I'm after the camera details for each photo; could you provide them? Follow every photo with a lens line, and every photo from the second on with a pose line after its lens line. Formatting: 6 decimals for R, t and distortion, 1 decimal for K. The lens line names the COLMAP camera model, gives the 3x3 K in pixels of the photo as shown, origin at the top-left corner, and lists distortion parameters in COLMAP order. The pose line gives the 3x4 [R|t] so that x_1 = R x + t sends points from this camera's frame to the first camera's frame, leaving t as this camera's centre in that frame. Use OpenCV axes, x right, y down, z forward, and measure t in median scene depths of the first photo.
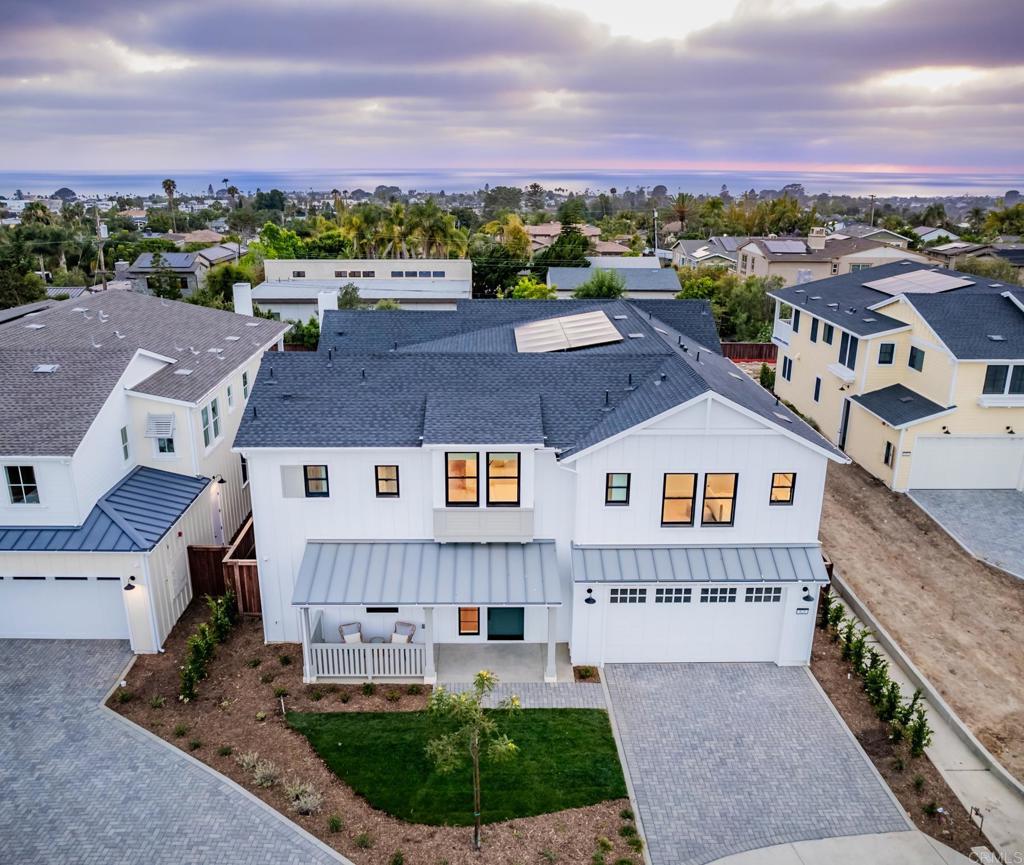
lens RADIAL K [[883.1, 0, 505.1], [0, 883.1, 473.0], [0, 0, 1]] dist [-0.049253, 0.022021]
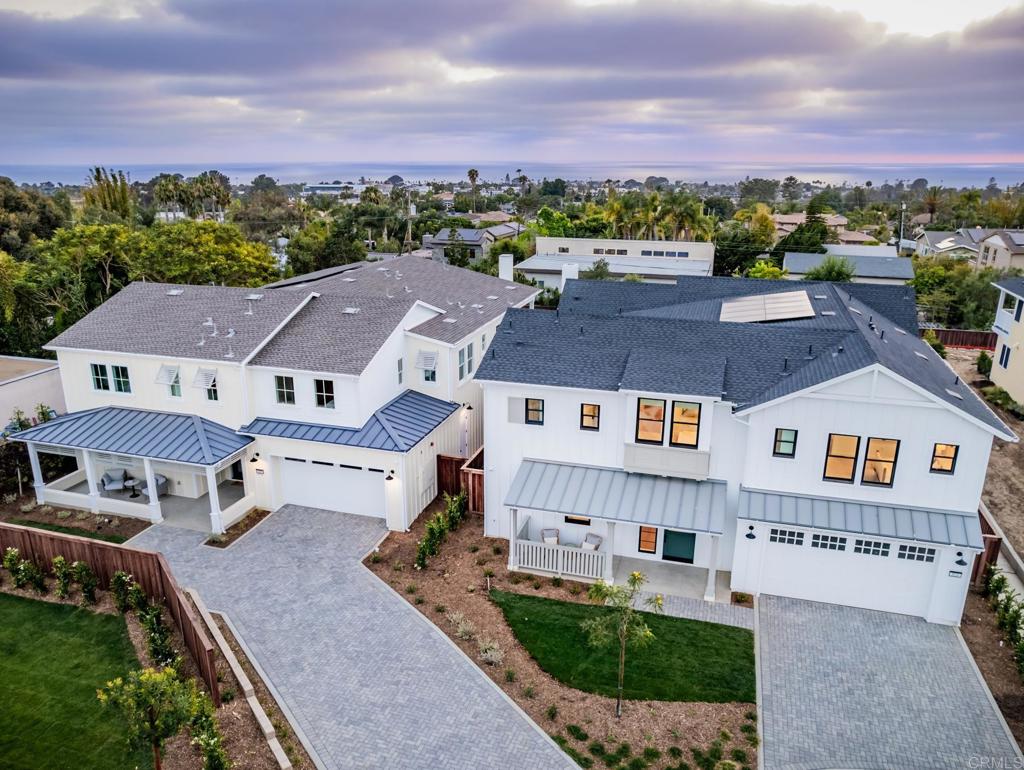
lens RADIAL K [[776.8, 0, 505.7], [0, 776.8, 417.9], [0, 0, 1]] dist [-0.054399, 0.060427]
pose [[0.950505, 0.096081, -0.295479, 0.074959], [-0.099911, 0.994994, 0.002148, 0.019786], [0.294206, 0.027480, 0.955347, -0.069960]]
